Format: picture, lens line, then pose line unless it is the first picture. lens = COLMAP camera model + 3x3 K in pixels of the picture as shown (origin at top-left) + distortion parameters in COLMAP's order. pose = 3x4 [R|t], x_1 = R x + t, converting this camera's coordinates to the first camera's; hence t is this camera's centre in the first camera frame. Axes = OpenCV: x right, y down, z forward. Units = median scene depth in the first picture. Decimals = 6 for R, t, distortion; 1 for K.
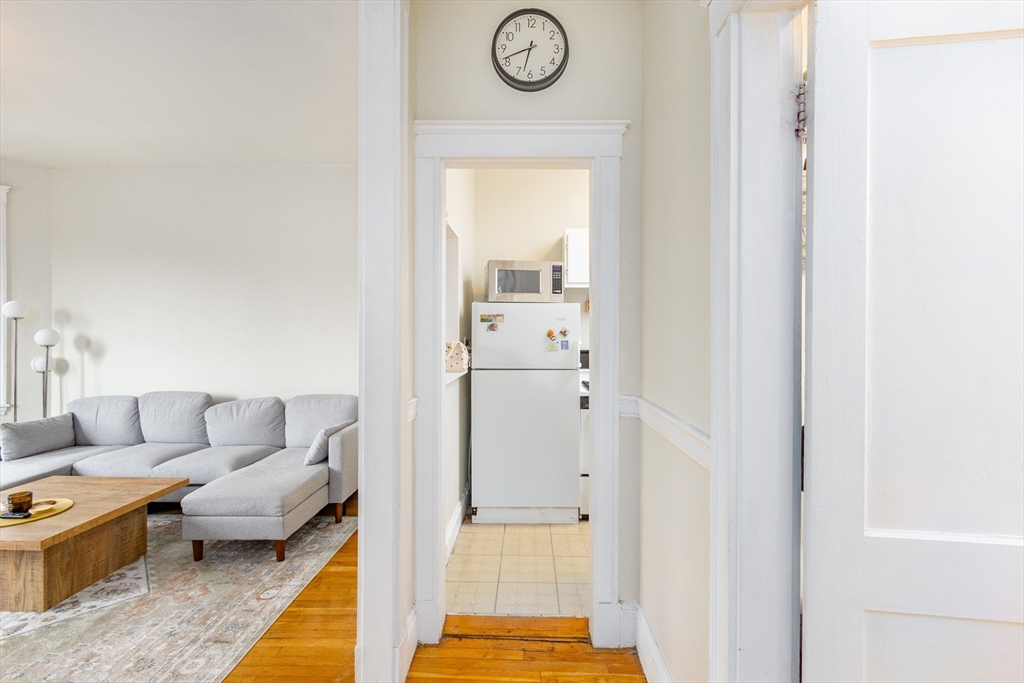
lens RADIAL K [[469.5, 0, 515.3], [0, 469.5, 331.4], [0, 0, 1]] dist [0.000205, 0.000118]
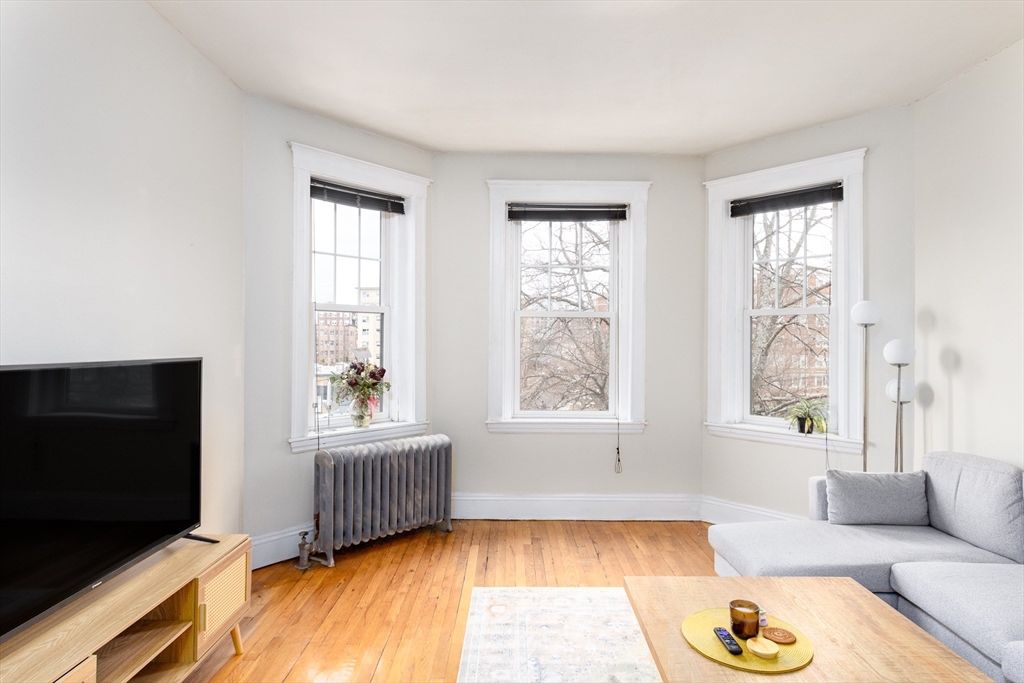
lens RADIAL K [[572.4, 0, 512.0], [0, 572.4, 341.5], [0, 0, 1]] dist [-0.002730, -0.001394]
pose [[0.035083, -0.000606, -0.999384, -0.274612], [-0.002735, 0.999996, -0.000702, -0.000184], [0.999381, 0.002758, 0.035081, 0.582788]]
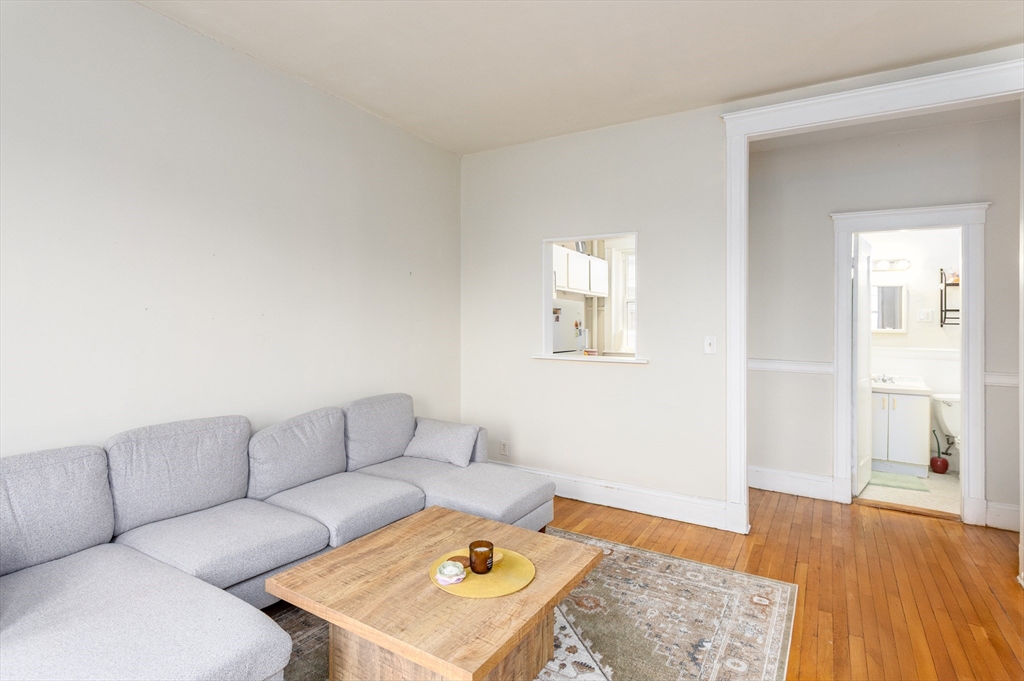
lens RADIAL K [[514.2, 0, 513.3], [0, 514.2, 321.0], [0, 0, 1]] dist [-0.001197, -0.000093]
pose [[0.492105, 0.011102, 0.870465, -1.502536], [-0.017127, 0.999849, -0.003070, 0.004261], [-0.870368, -0.013397, 0.492220, 0.504273]]
